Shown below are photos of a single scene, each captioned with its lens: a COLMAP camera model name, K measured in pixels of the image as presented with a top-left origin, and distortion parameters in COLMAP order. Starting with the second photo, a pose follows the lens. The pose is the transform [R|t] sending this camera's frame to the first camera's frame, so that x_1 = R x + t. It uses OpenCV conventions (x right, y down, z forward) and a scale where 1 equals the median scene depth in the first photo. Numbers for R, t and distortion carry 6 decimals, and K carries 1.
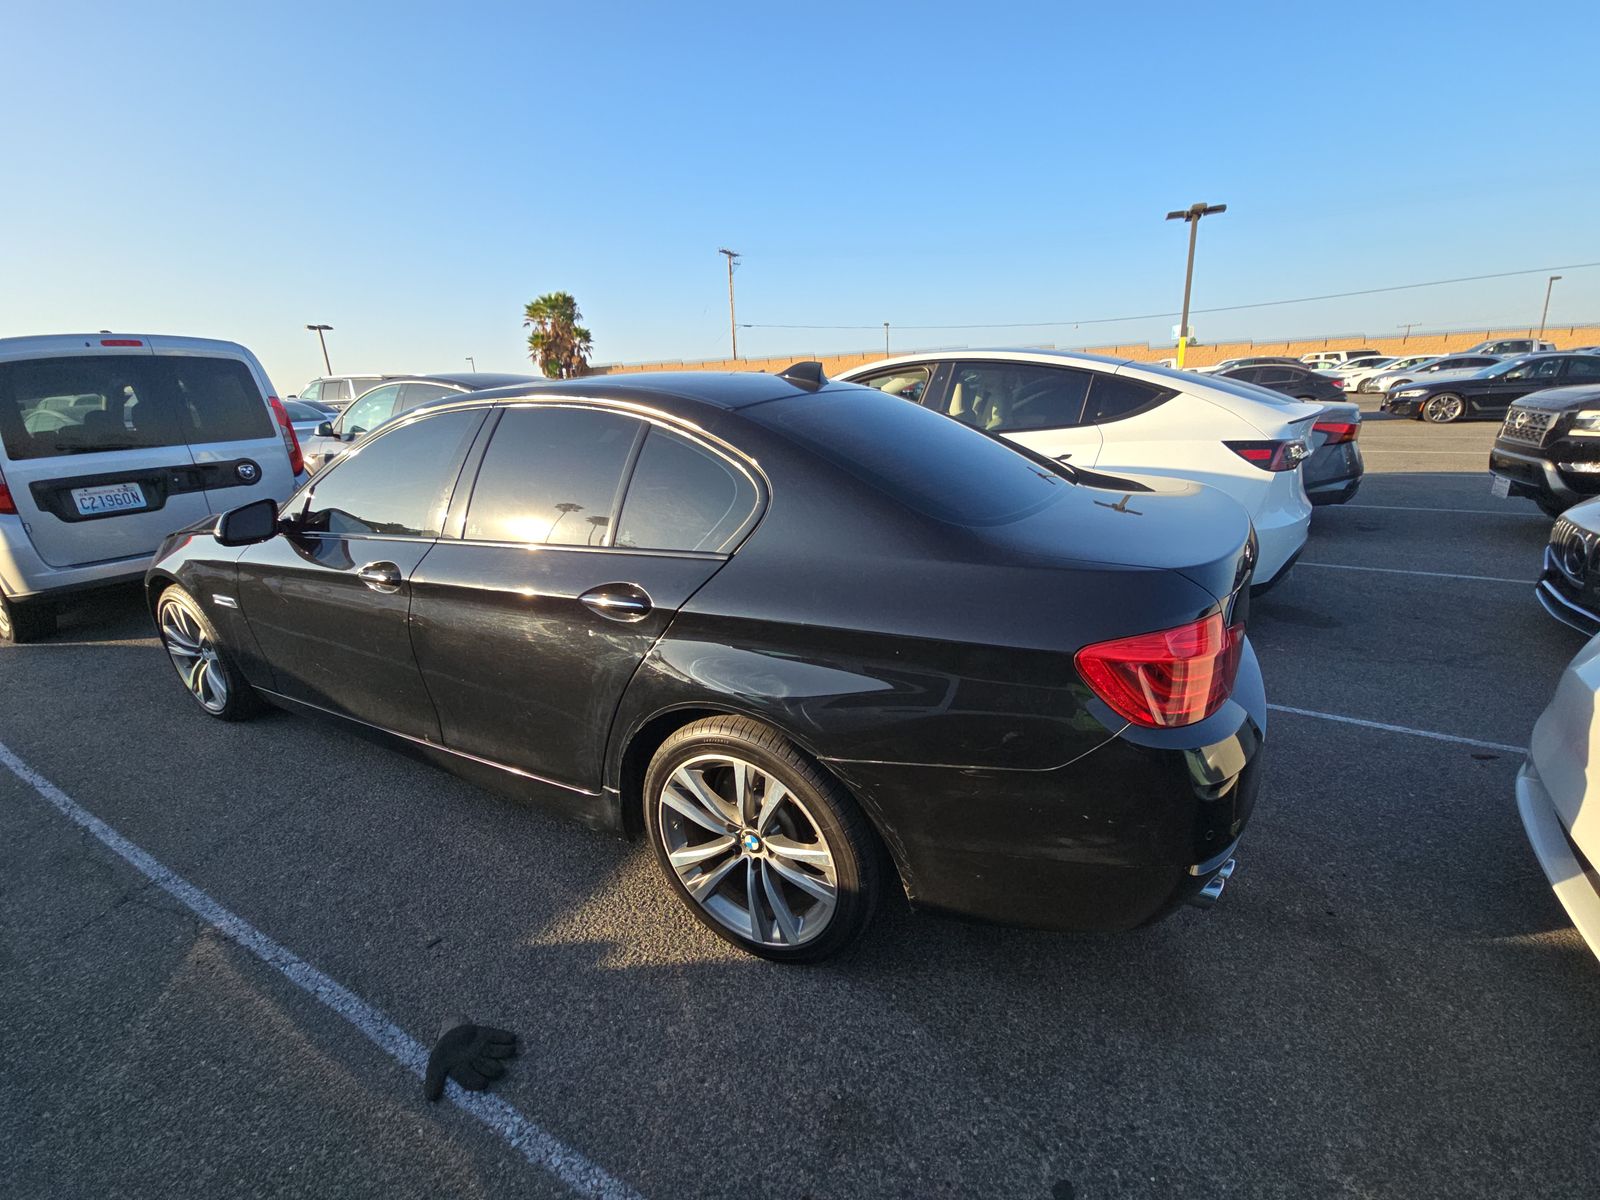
lens RADIAL K [[653.4, 0, 804.9], [0, 653.4, 597.0], [0, 0, 1]] dist [0.015885, -0.013404]
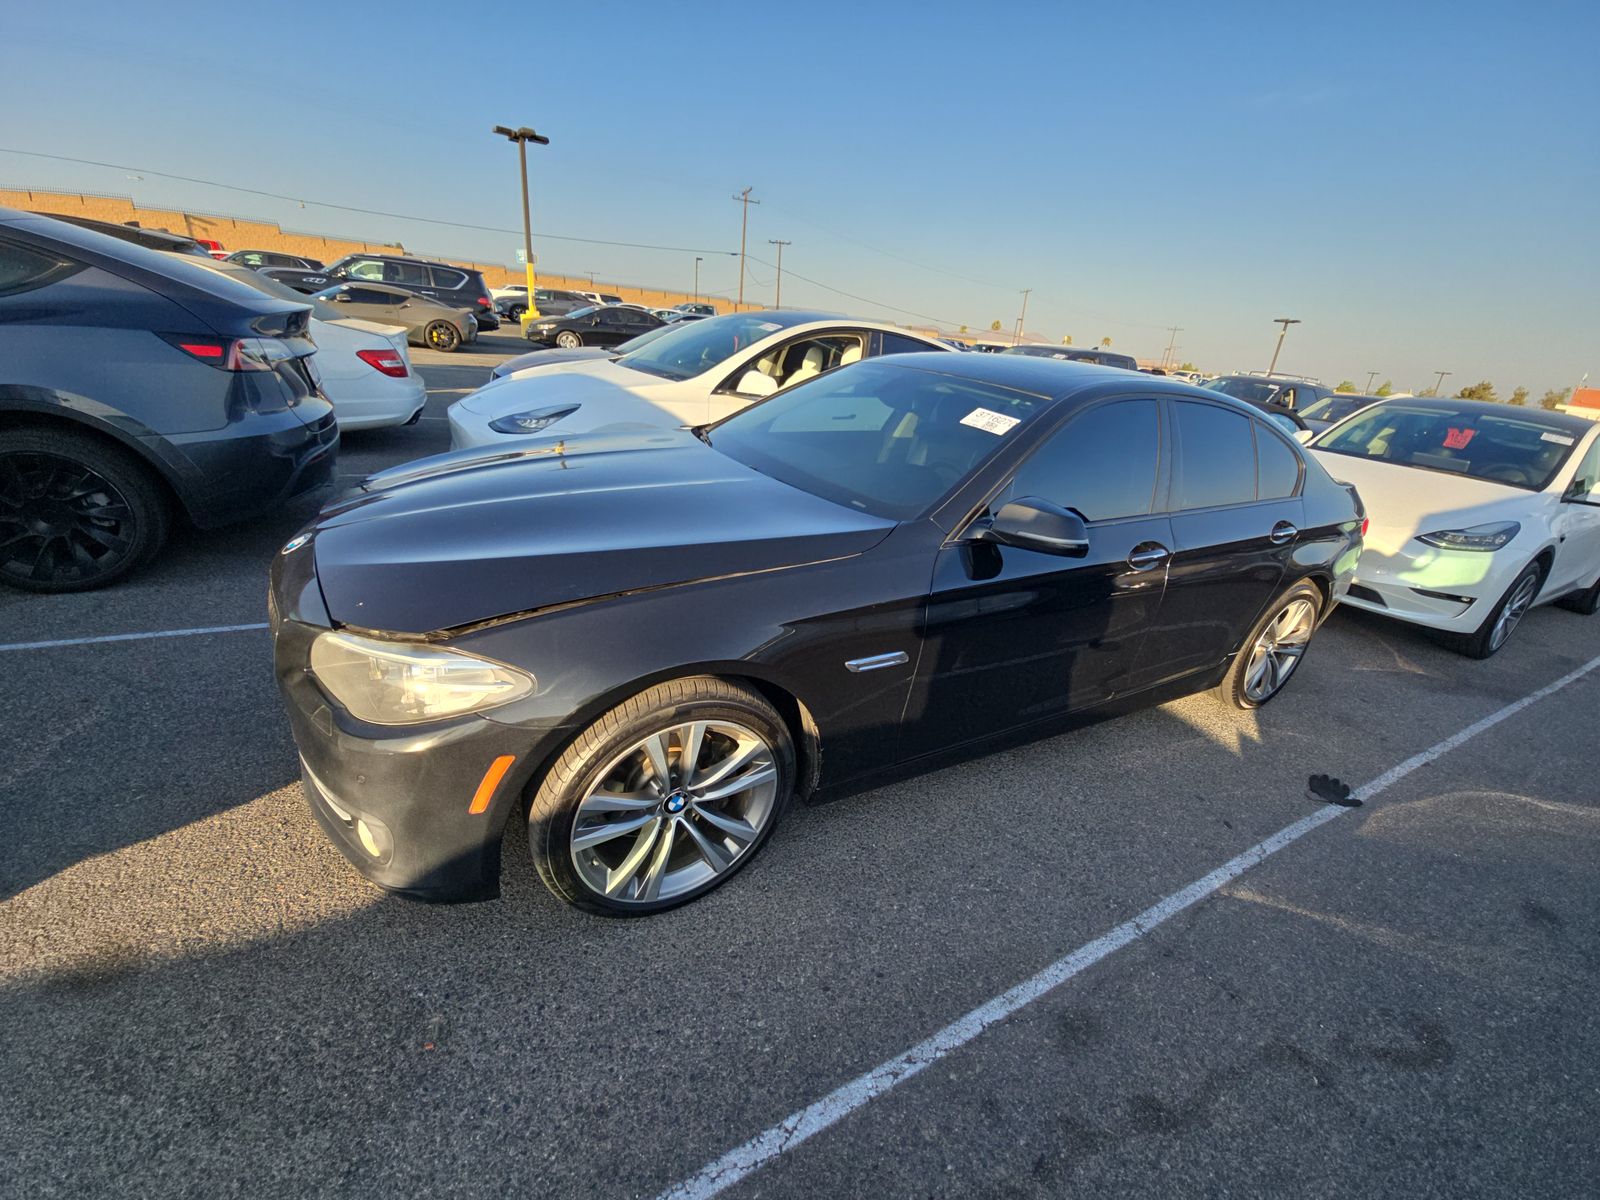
lens RADIAL K [[653.4, 0, 800.6], [0, 653.4, 603.2], [0, 0, 1]] dist [0.015885, -0.013404]
pose [[0.516763, -0.238757, 0.822163, -1.811352], [0.134101, 0.971046, 0.197706, -0.226350], [-0.845561, 0.008086, 0.533818, 0.895305]]
